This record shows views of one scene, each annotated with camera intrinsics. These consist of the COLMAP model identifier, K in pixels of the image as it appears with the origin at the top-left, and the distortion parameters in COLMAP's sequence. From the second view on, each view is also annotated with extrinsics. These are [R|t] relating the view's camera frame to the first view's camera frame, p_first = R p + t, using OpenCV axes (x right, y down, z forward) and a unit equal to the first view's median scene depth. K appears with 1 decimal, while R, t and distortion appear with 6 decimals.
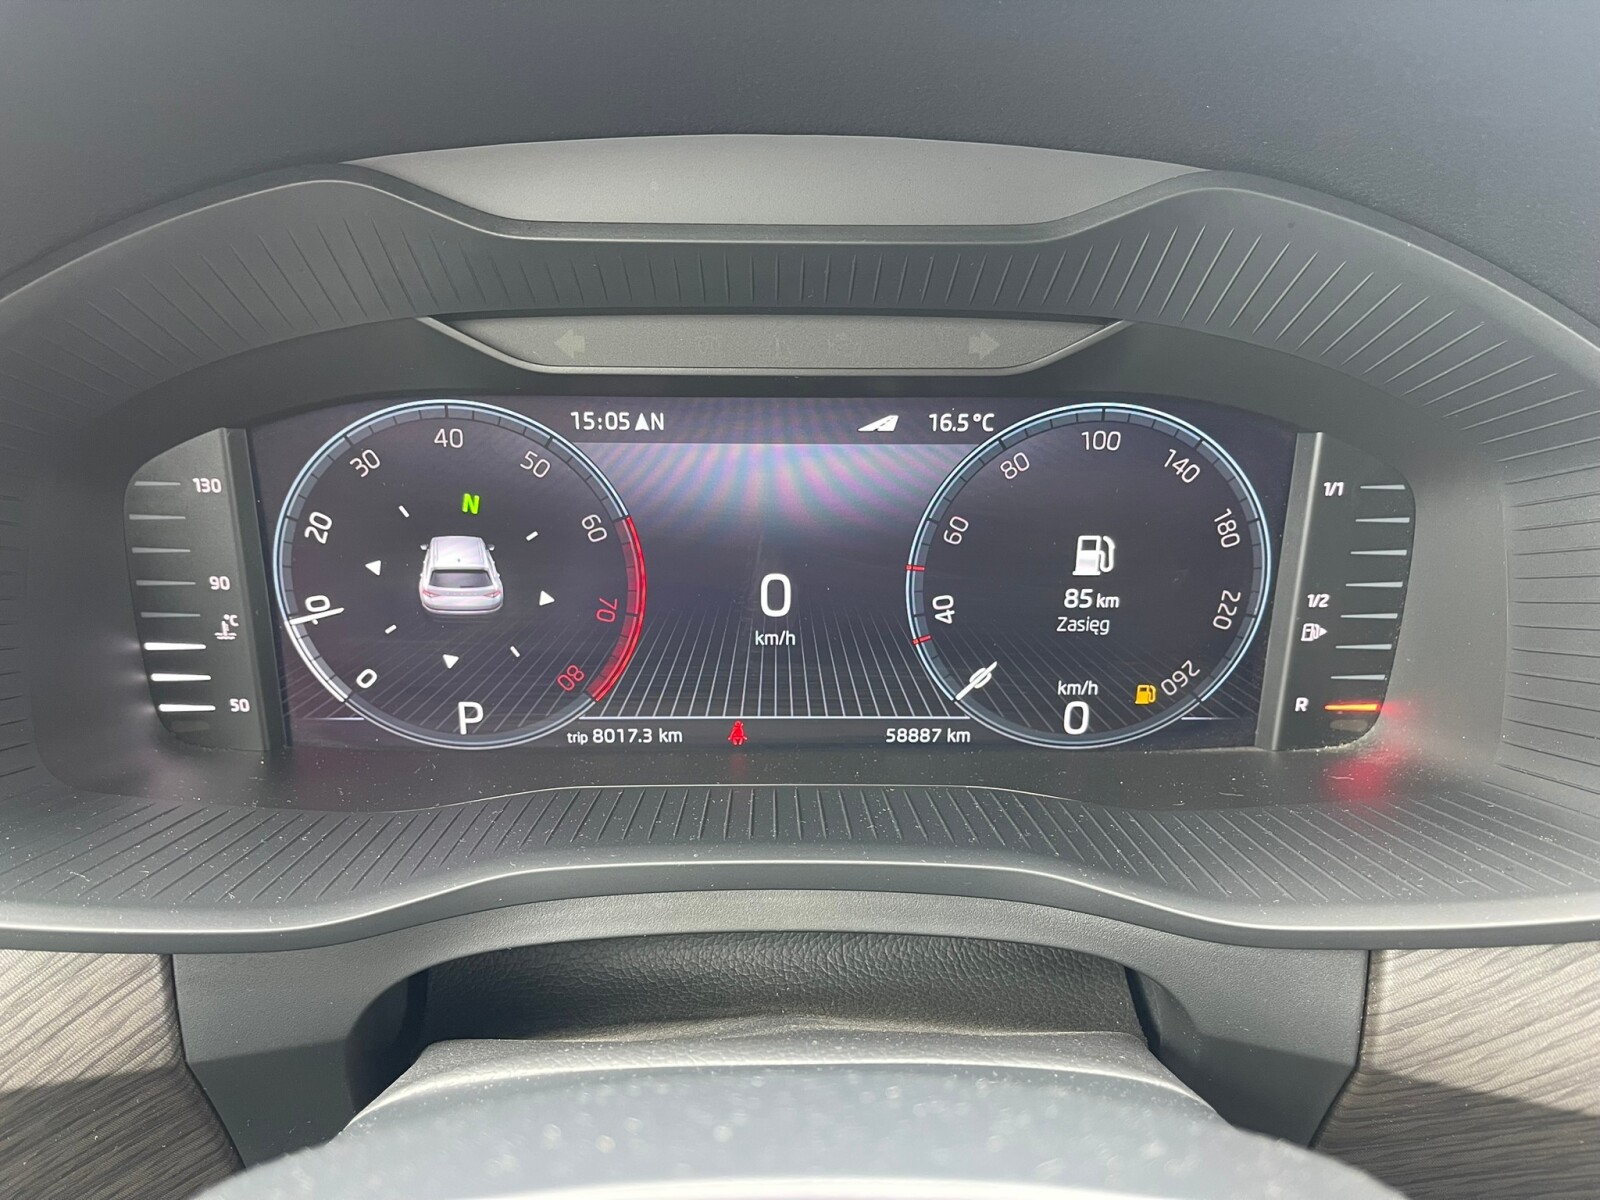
lens RADIAL K [[1239.2, 0, 785.6], [0, 1239.2, 600.0], [0, 0, 1]] dist [0.074651, -0.110000]
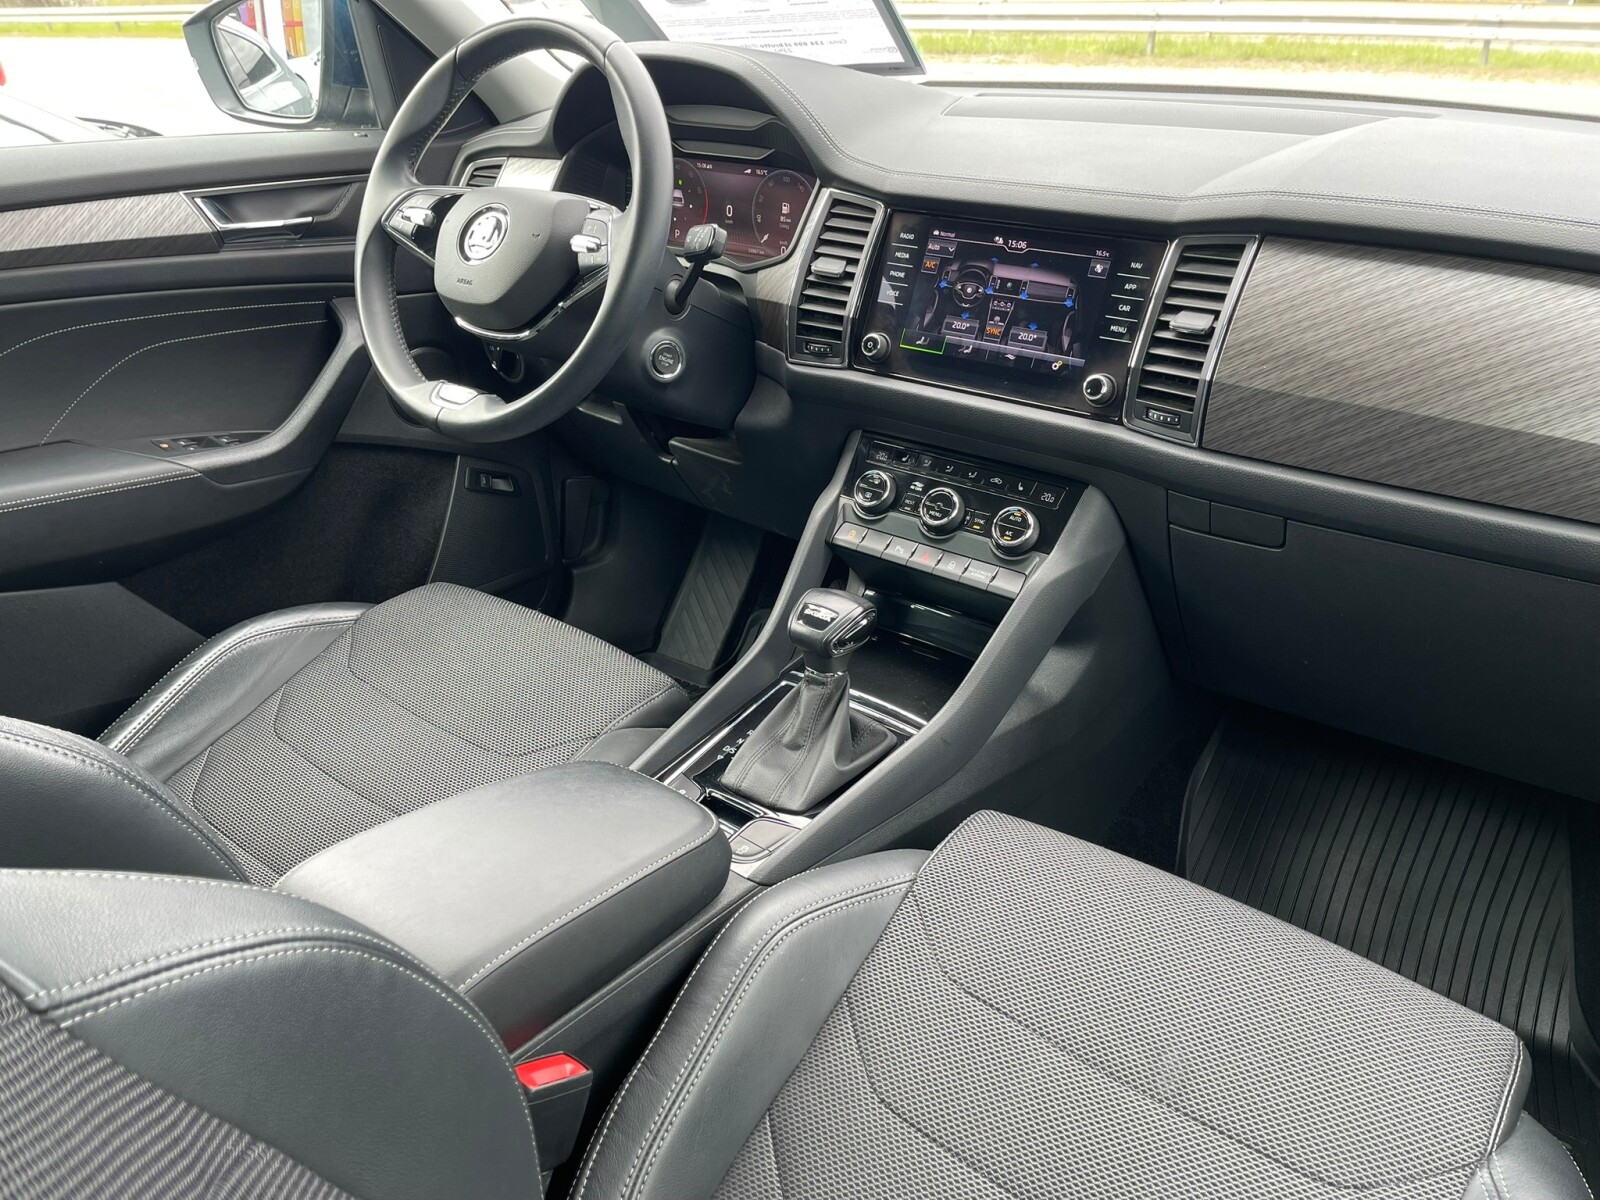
lens RADIAL K [[1239.2, 0, 774.1], [0, 1239.2, 590.6], [0, 0, 1]] dist [0.074651, -0.110000]
pose [[0.766284, 0.274449, -0.580936, 3.097797], [-0.239189, 0.961042, 0.138519, 0.650209], [0.596320, 0.032809, 0.802076, -2.444136]]
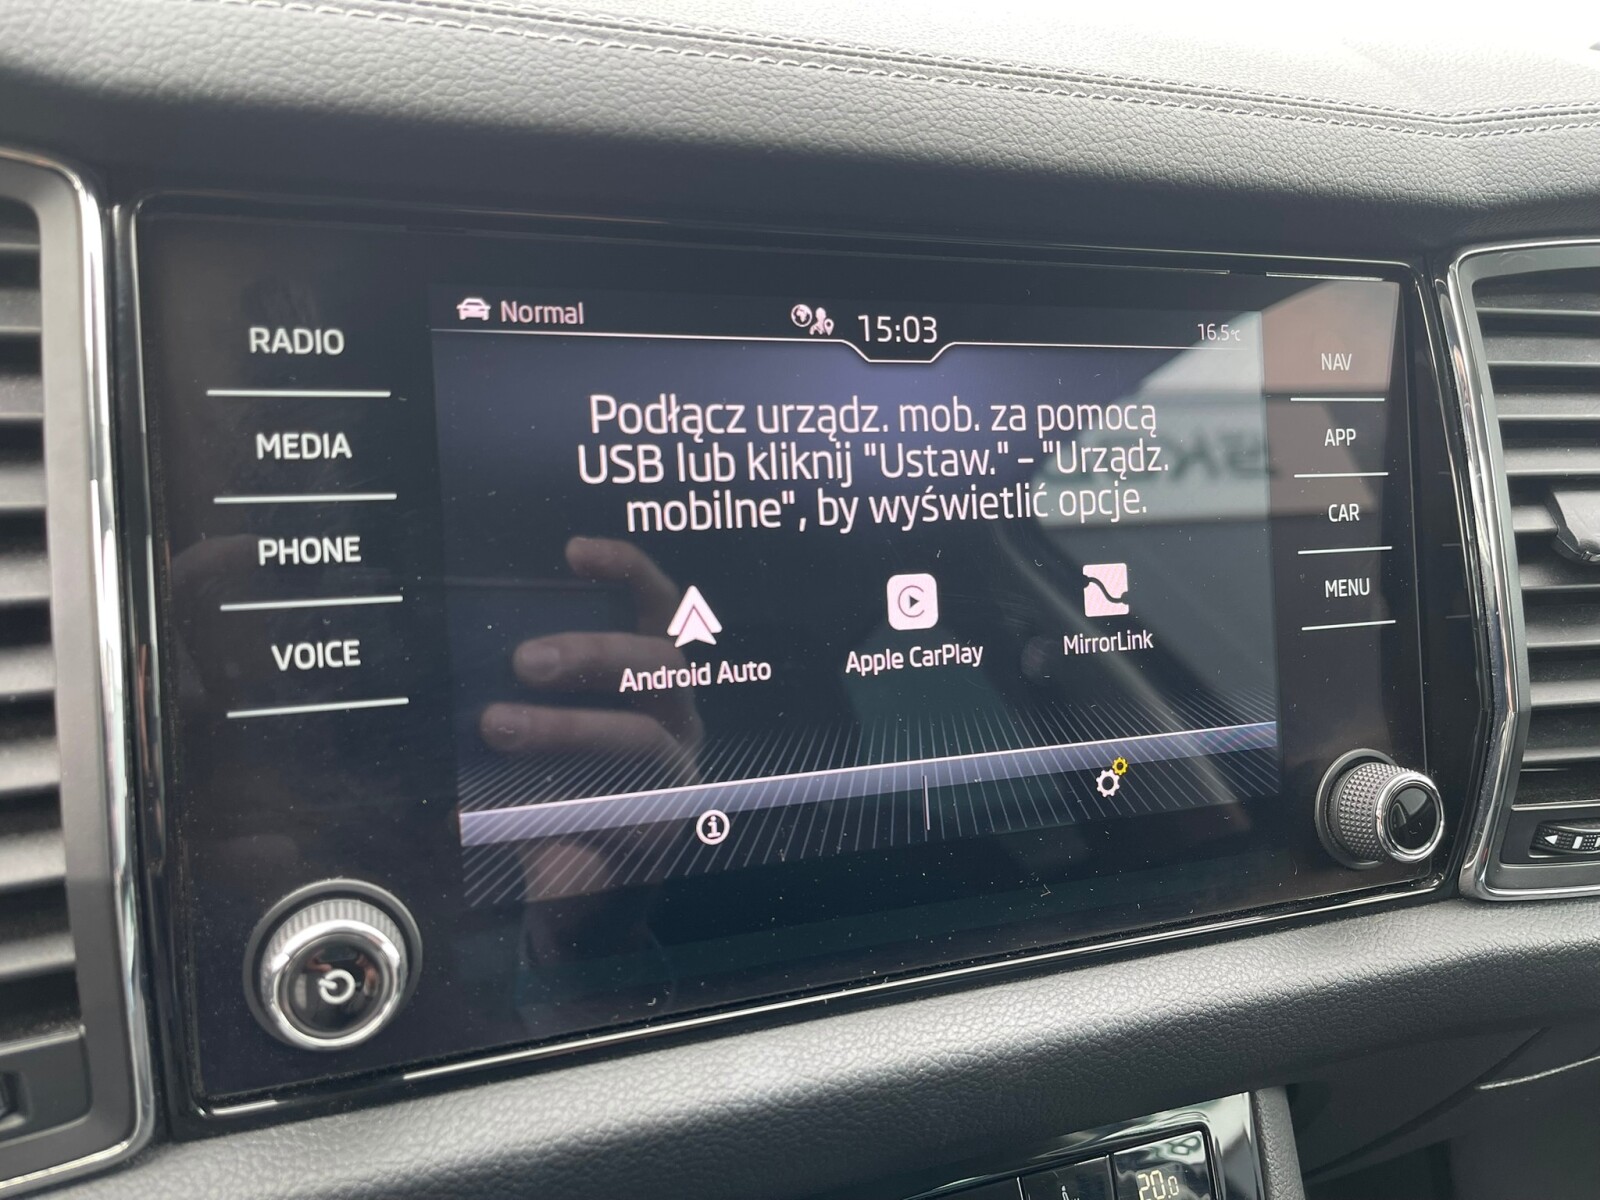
lens RADIAL K [[1239.2, 0, 801.6], [0, 1239.2, 600.4], [0, 0, 1]] dist [0.074651, -0.110000]
pose [[0.934263, -0.050442, 0.352999, 0.937320], [0.050409, 0.998685, 0.009294, 0.196738], [-0.353004, 0.009111, 0.935577, 0.043683]]
